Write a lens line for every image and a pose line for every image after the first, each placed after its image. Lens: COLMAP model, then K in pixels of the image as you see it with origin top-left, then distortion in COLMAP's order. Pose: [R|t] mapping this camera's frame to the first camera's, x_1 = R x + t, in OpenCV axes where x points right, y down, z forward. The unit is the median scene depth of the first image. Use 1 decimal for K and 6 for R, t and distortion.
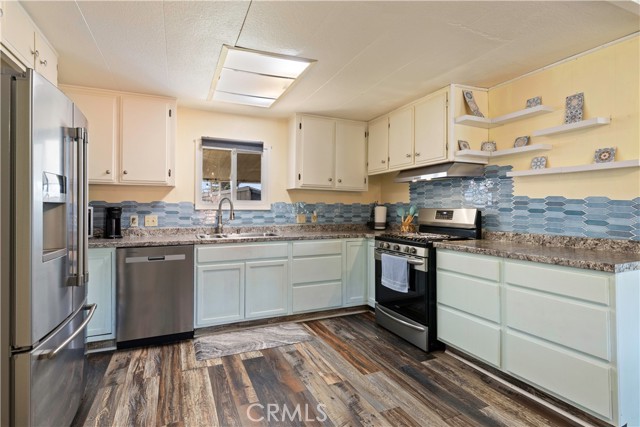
lens RADIAL K [[331.2, 0, 319.8], [0, 331.2, 210.7], [0, 0, 1]] dist [-0.000534, -0.000190]
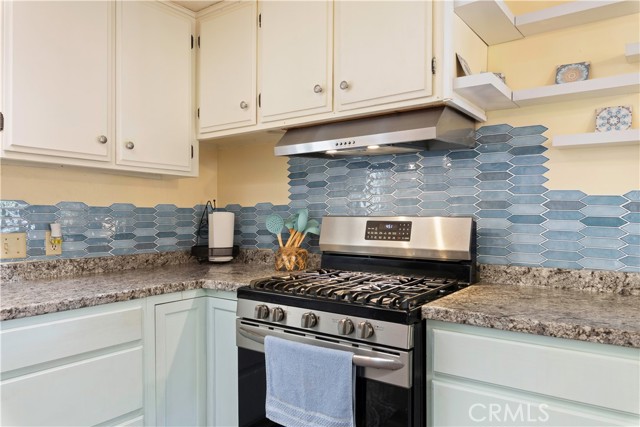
lens RADIAL K [[452.7, 0, 322.1], [0, 452.7, 224.3], [0, 0, 1]] dist [0.004897, 0.001737]
pose [[0.864728, -0.015034, 0.502016, -0.013519], [0.007180, 0.999820, 0.017574, -0.006954], [-0.502190, -0.011592, 0.864680, 0.471647]]
